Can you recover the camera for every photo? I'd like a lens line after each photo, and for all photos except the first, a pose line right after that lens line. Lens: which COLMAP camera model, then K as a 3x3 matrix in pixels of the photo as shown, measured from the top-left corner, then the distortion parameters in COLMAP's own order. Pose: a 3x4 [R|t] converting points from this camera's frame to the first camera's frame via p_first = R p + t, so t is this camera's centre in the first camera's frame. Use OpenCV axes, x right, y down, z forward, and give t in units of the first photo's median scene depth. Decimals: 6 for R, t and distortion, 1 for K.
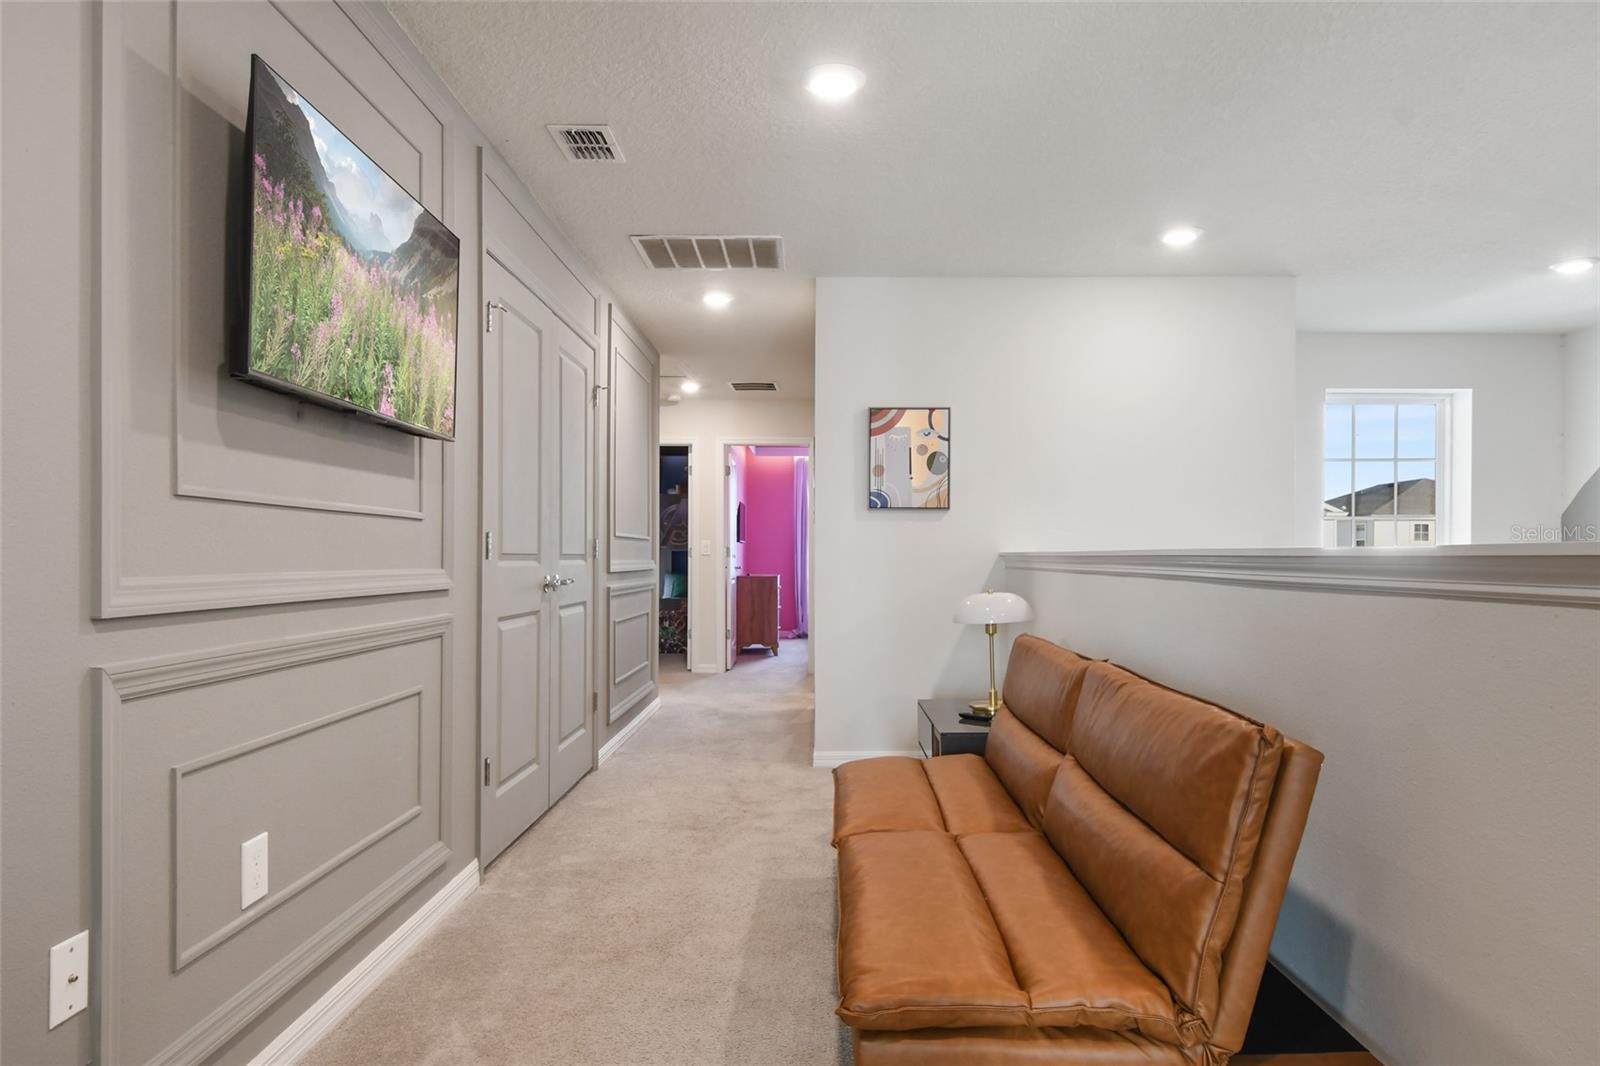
lens RADIAL K [[964.4, 0, 802.7], [0, 964.4, 550.0], [0, 0, 1]] dist [0.025565, -0.001768]
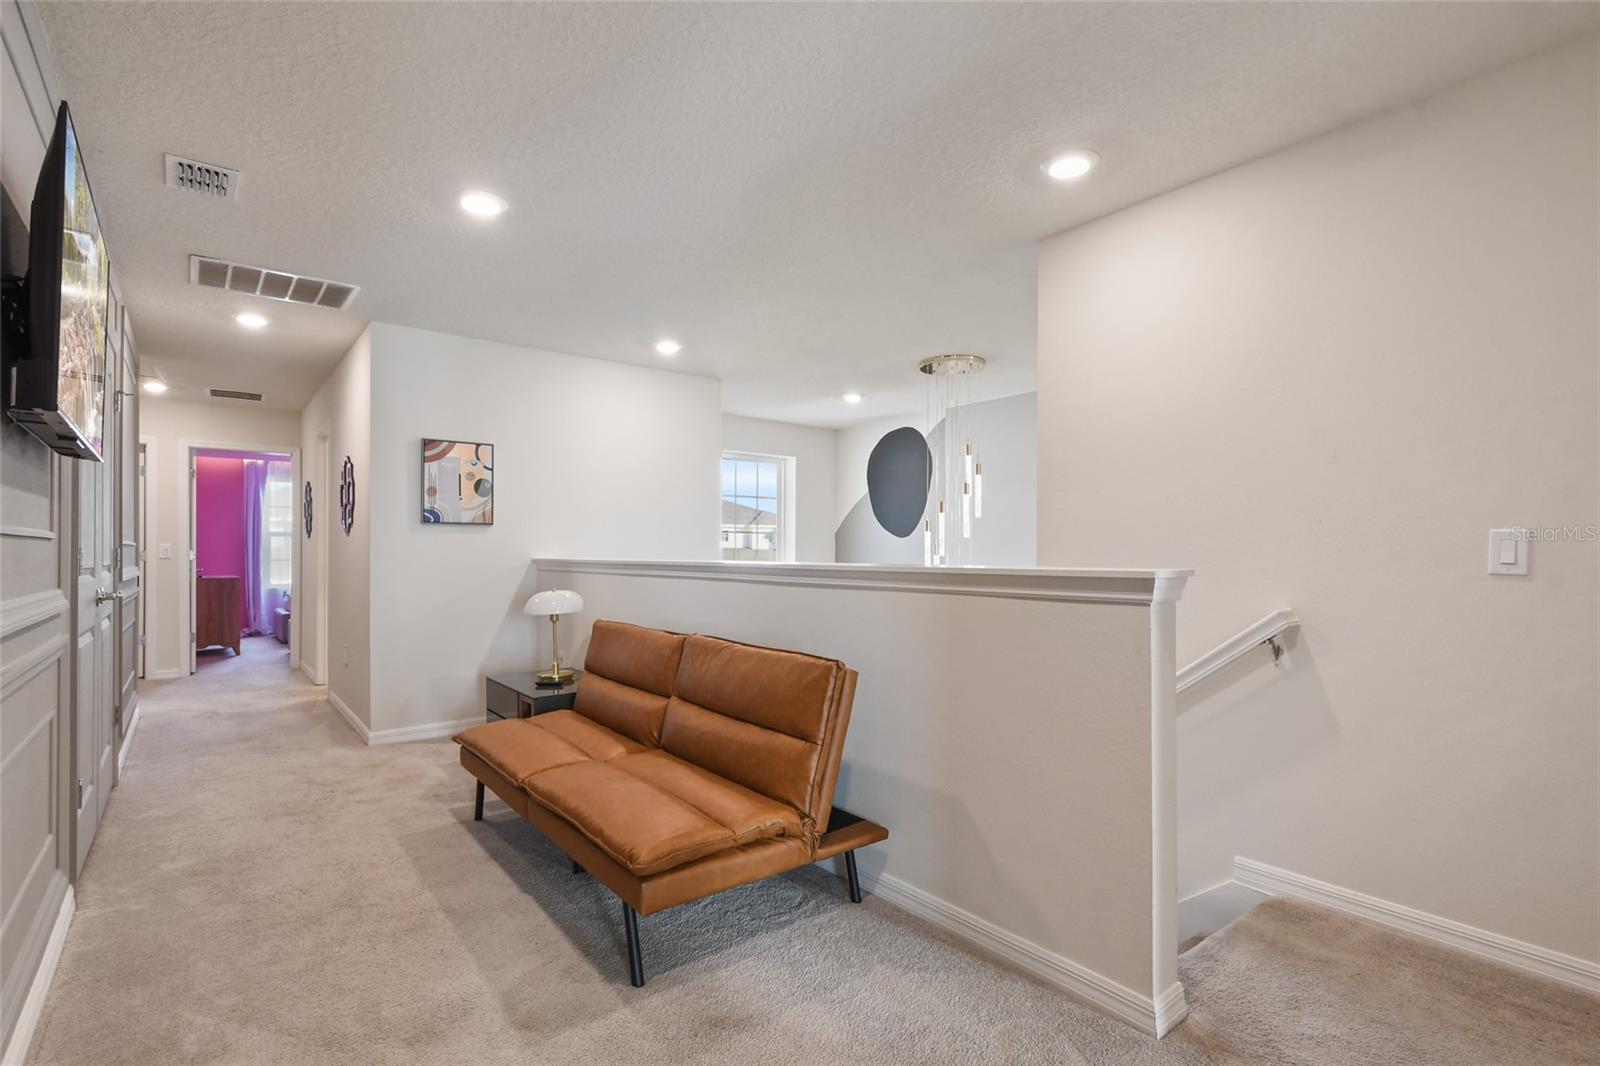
lens RADIAL K [[768.9, 0, 818.0], [0, 768.9, 547.0], [0, 0, 1]] dist [-0.000391, 0.000081]
pose [[0.767635, 0.000768, 0.640886, -0.214598], [-0.001406, 0.999999, 0.000487, -0.018234], [-0.640885, -0.001275, 0.767636, -0.059388]]
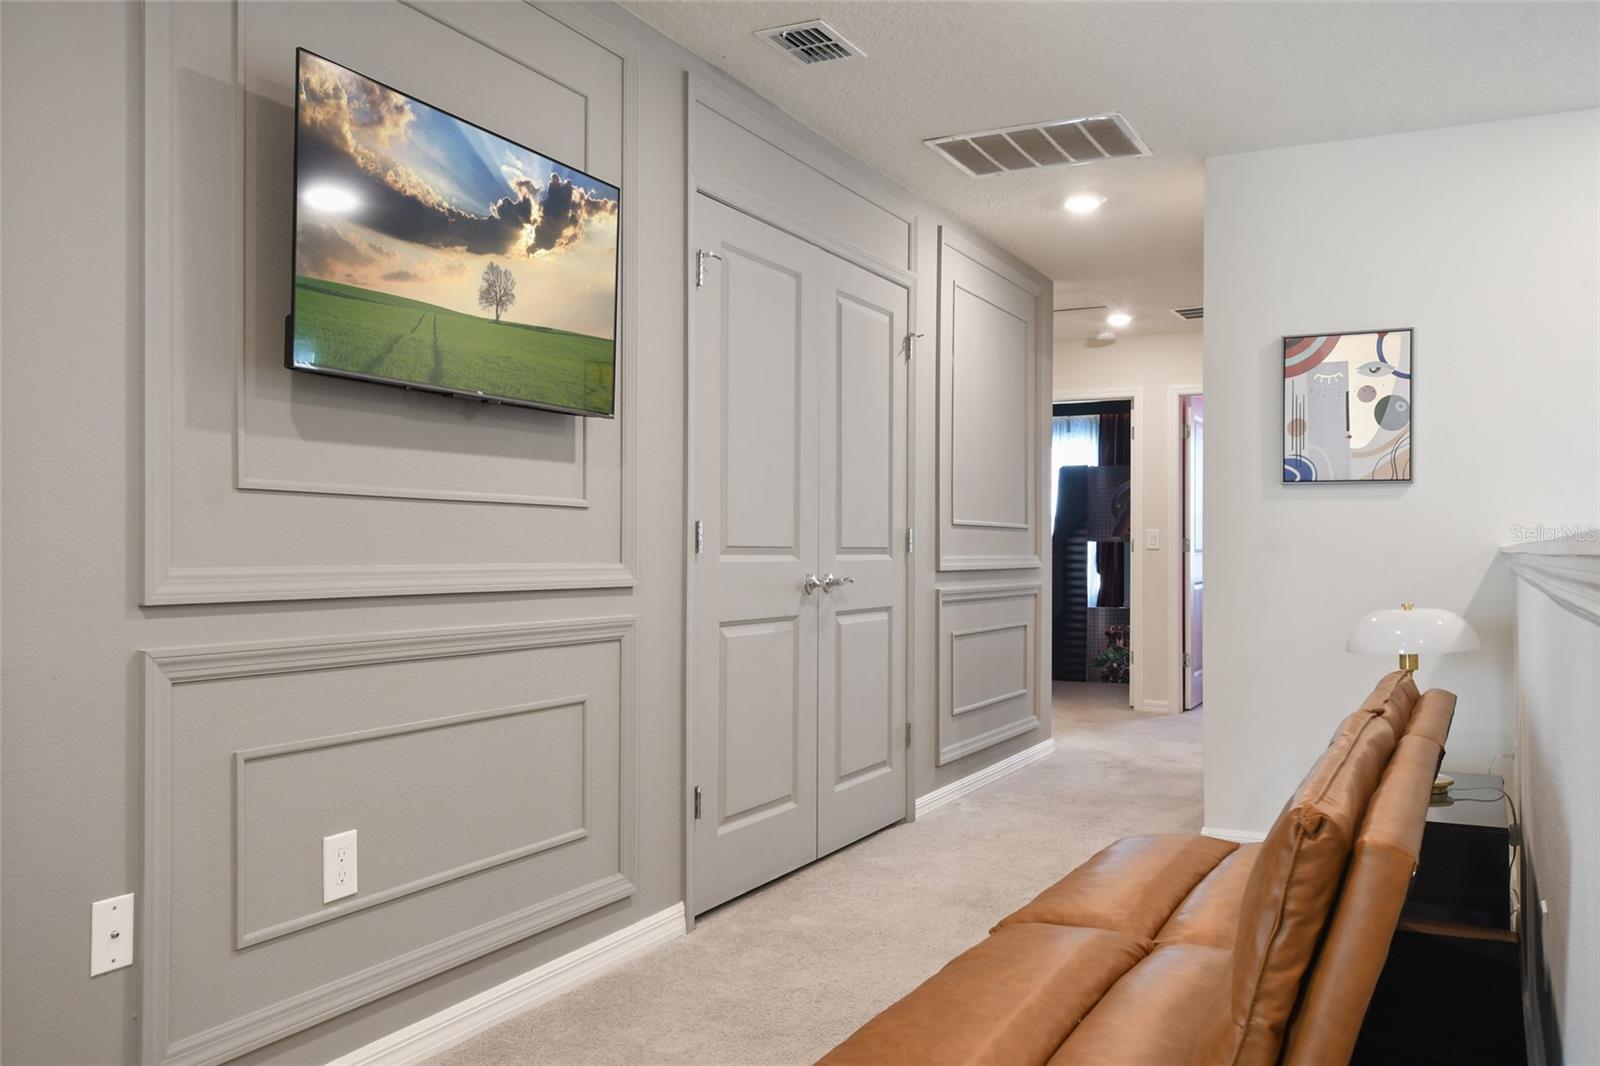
lens RADIAL K [[1303.7, 0, 797.5], [0, 1303.7, 543.1], [0, 0, 1]] dist [-0.002872, 0.080041]
pose [[0.895588, 0.002152, -0.444879, 0.224416], [-0.001693, 0.999998, 0.001429, -0.000750], [0.444881, -0.000526, 0.895590, 0.010934]]
